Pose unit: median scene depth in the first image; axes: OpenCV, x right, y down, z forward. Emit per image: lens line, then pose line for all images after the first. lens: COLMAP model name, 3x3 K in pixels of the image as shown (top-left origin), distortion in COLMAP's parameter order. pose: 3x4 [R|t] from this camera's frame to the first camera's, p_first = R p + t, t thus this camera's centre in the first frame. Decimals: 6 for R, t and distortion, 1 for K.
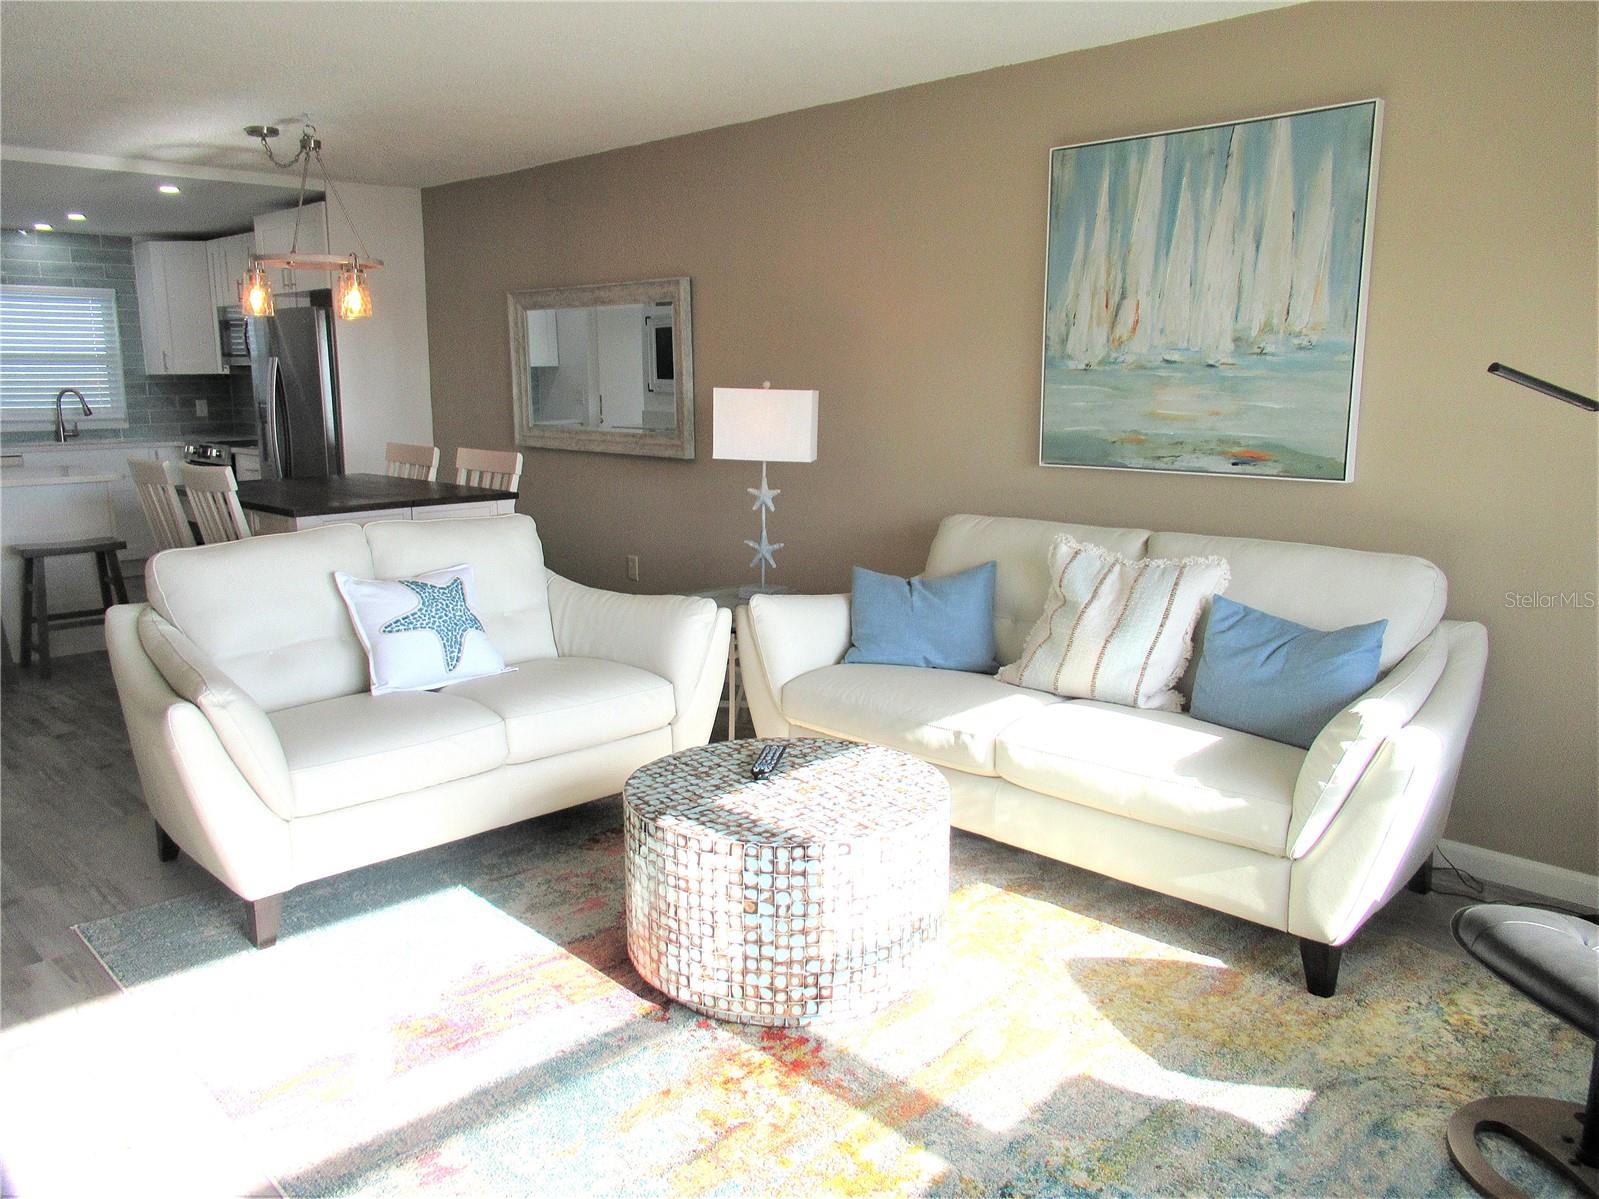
lens RADIAL K [[1213.5, 0, 765.3], [0, 1213.5, 606.1], [0, 0, 1]] dist [0.007887, 0.000941]
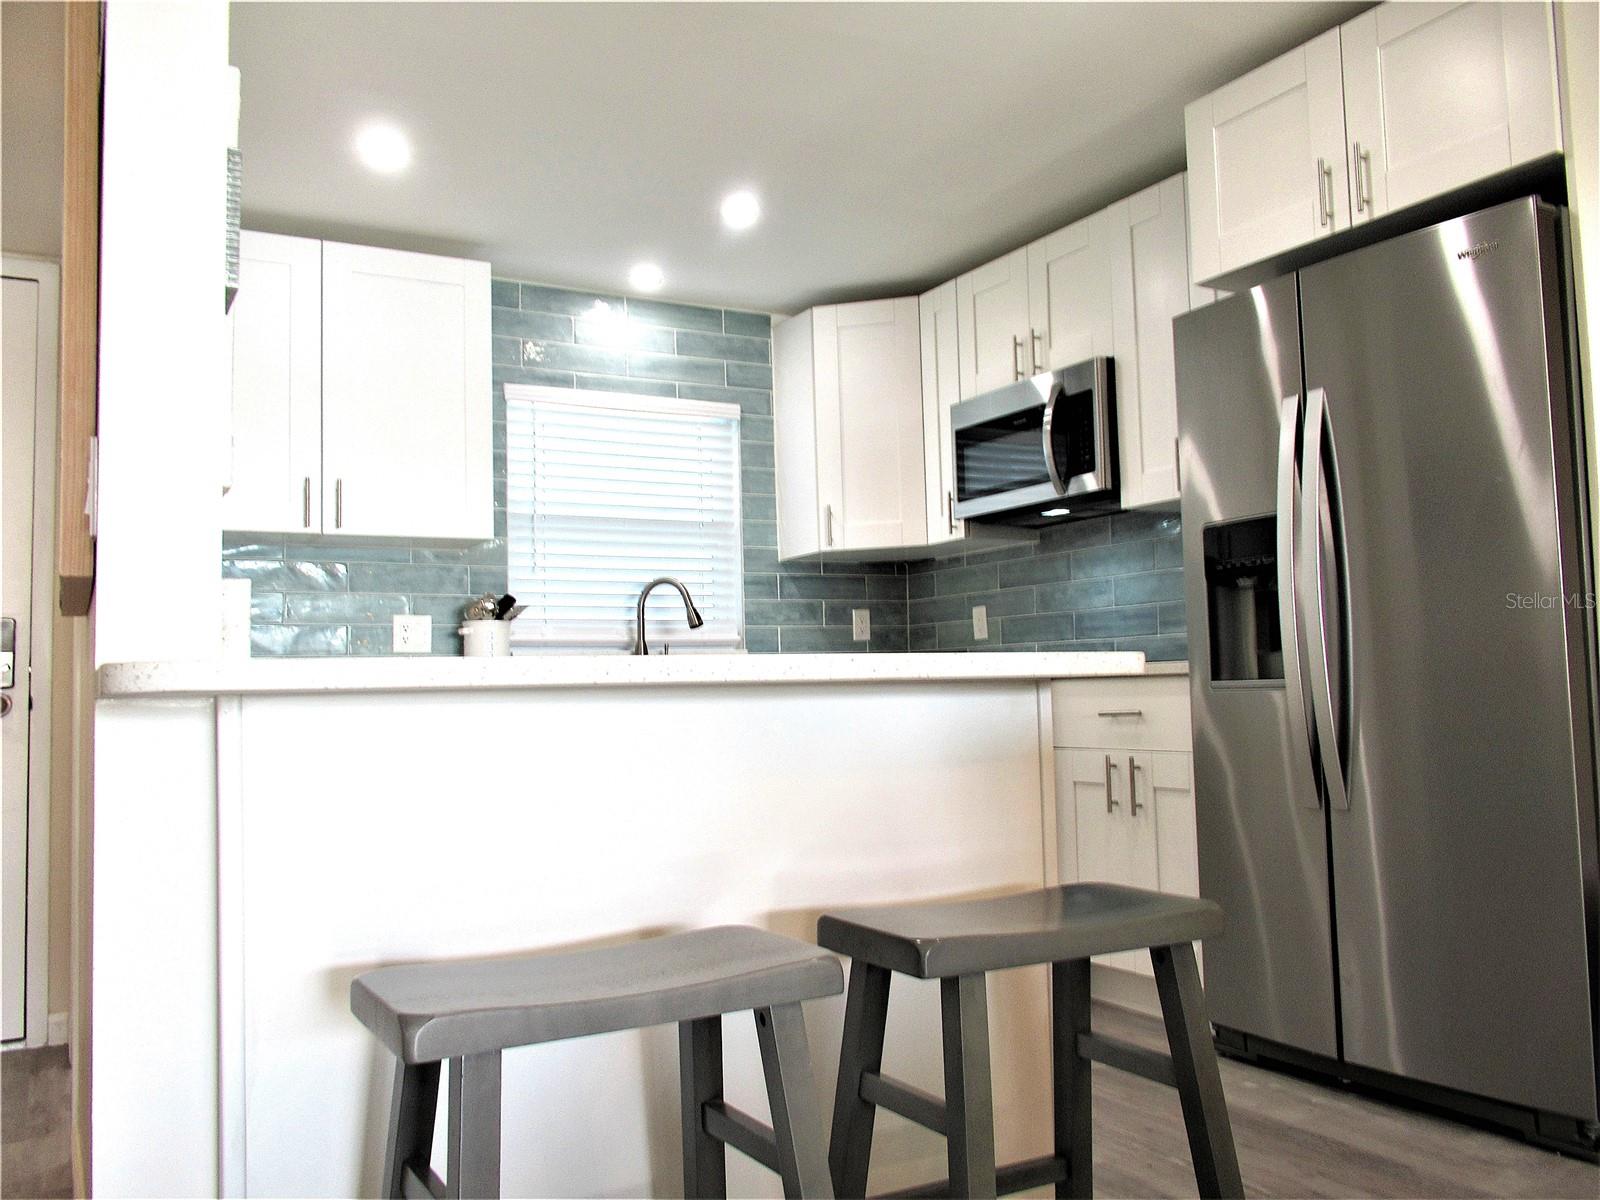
lens RADIAL K [[1363.2, 0, 800.0], [0, 1363.2, 600.0], [0, 0, 1]] dist [0.000786, 0.006670]
pose [[0.967010, -0.036126, -0.252165, -0.359694], [-0.027484, 0.969319, -0.244265, -0.029799], [0.253252, 0.243137, 0.936348, 0.462473]]
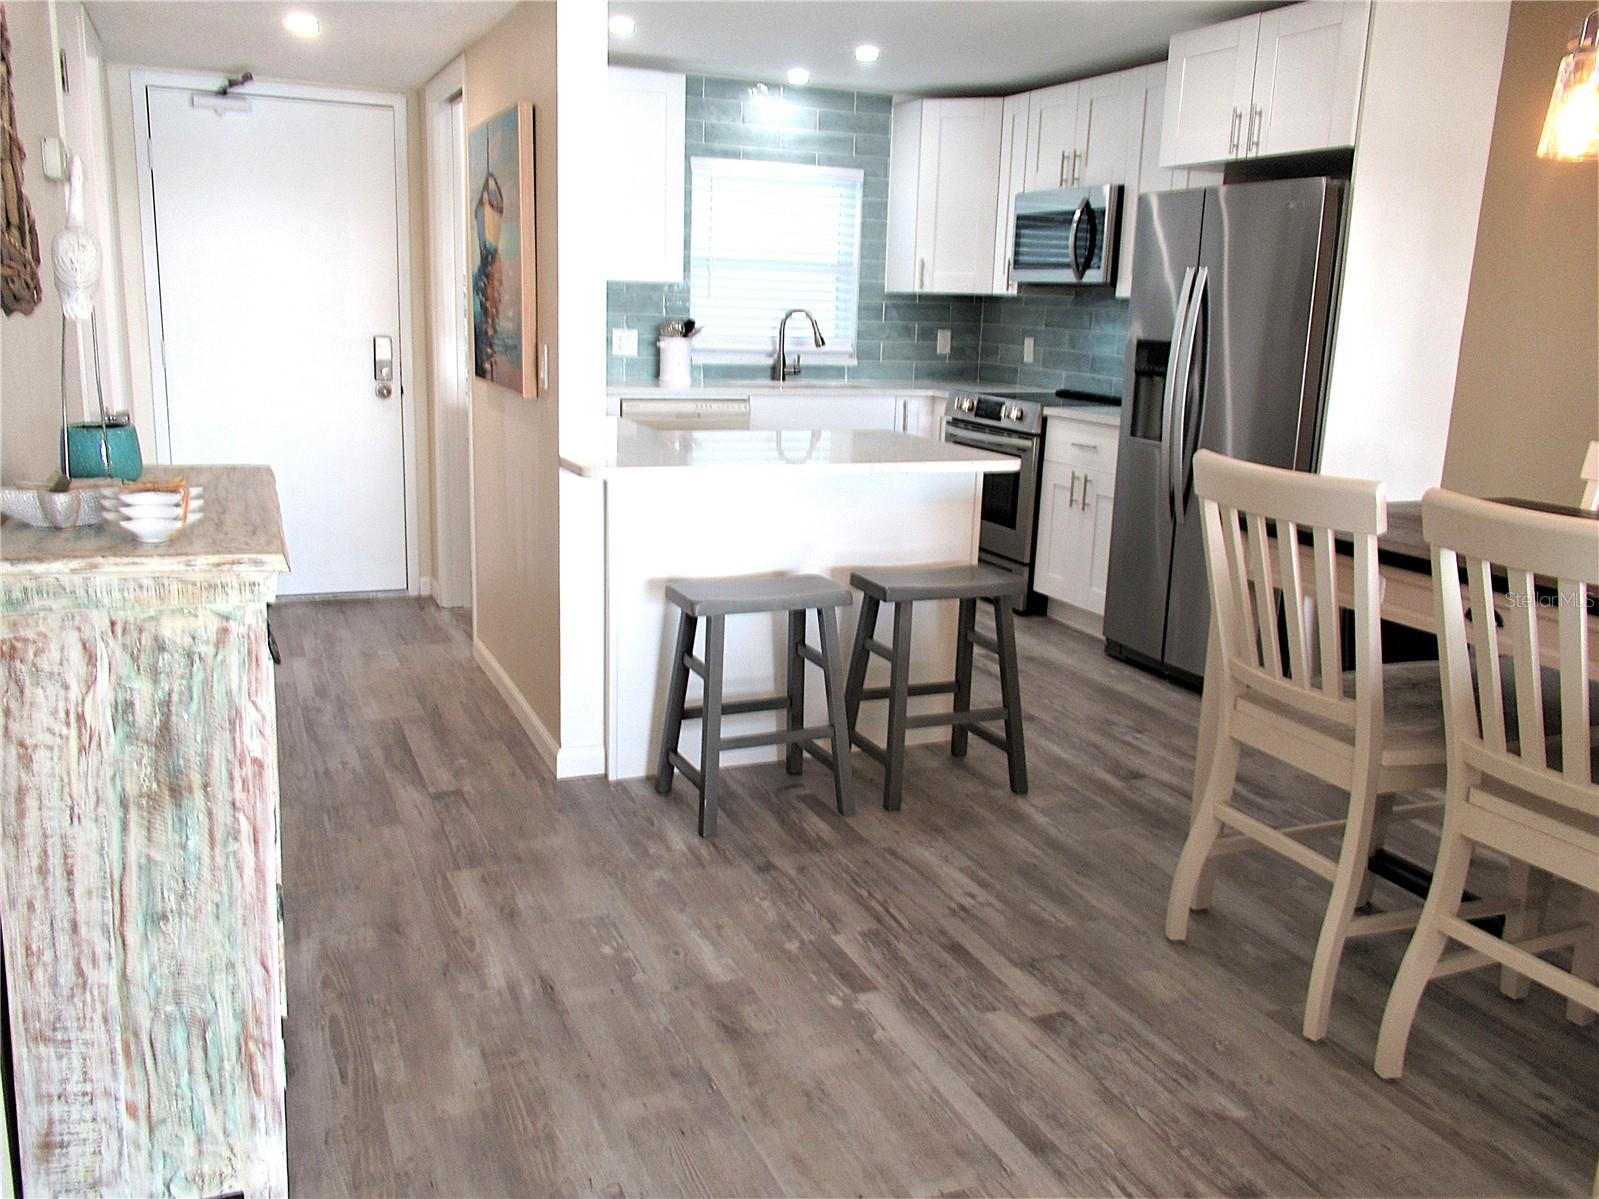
lens RADIAL K [[1308.9, 0, 799.5], [0, 1308.9, 599.5], [0, 0, 1]] dist [0.007780, 0.001805]
pose [[0.936002, 0.110821, -0.334093, -0.285642], [-0.101598, 0.993807, 0.045014, -0.041345], [0.337012, -0.008190, 0.941465, 0.263146]]
